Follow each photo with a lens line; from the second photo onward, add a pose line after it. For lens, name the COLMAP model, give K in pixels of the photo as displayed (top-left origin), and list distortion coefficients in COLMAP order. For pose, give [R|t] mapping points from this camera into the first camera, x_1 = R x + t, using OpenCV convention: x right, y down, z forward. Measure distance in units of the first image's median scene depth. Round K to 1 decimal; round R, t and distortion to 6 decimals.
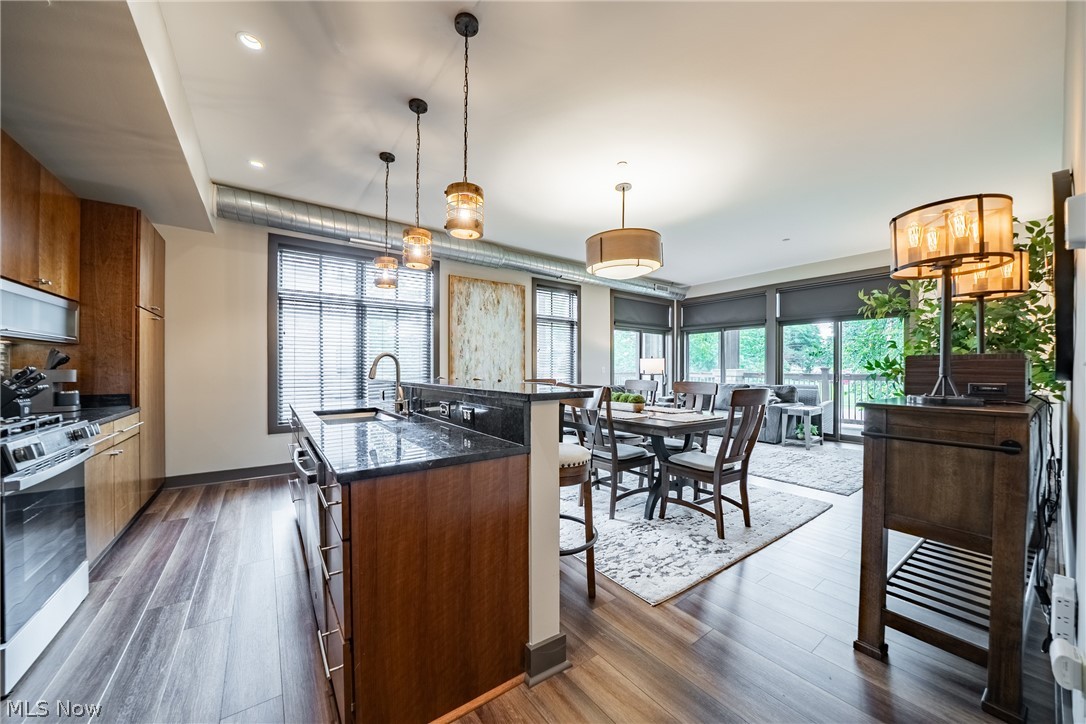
lens RADIAL K [[382.8, 0, 546.1], [0, 382.8, 367.9], [0, 0, 1]] dist [-0.028427, 0.000042]
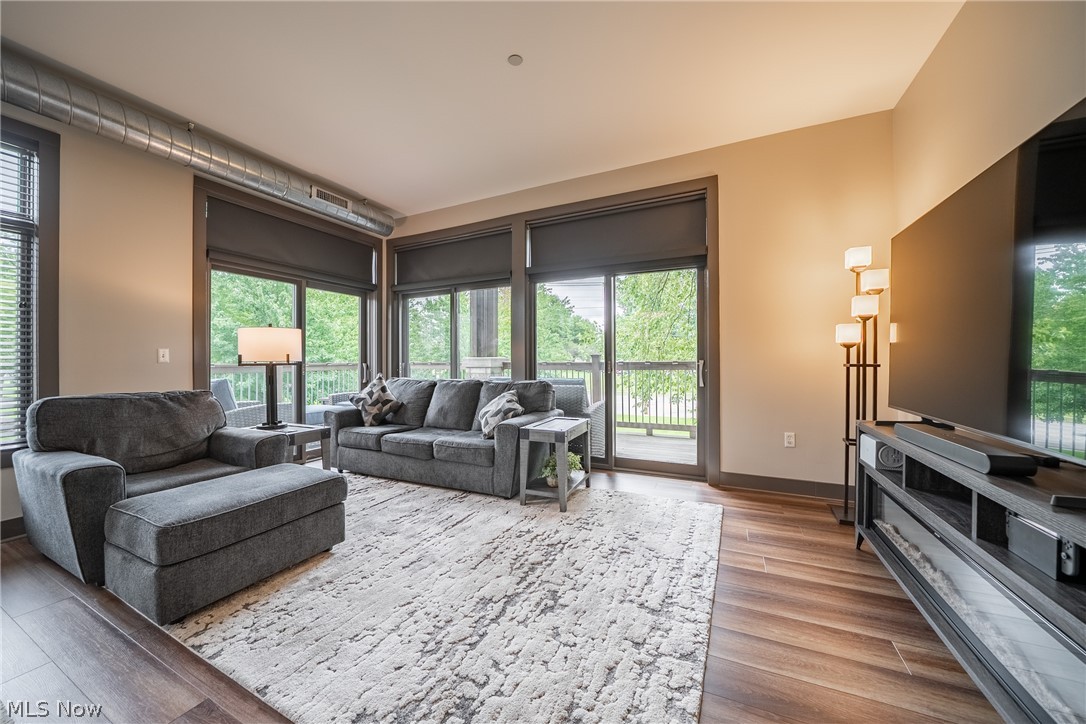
lens RADIAL K [[385.2, 0, 545.8], [0, 385.2, 361.0], [0, 0, 1]] dist [-0.024383, 0.000078]
pose [[0.880753, -0.005001, 0.473549, 0.345866], [0.005455, 0.999985, 0.000415, 0.014377], [-0.473544, 0.002218, 0.880768, 0.446519]]
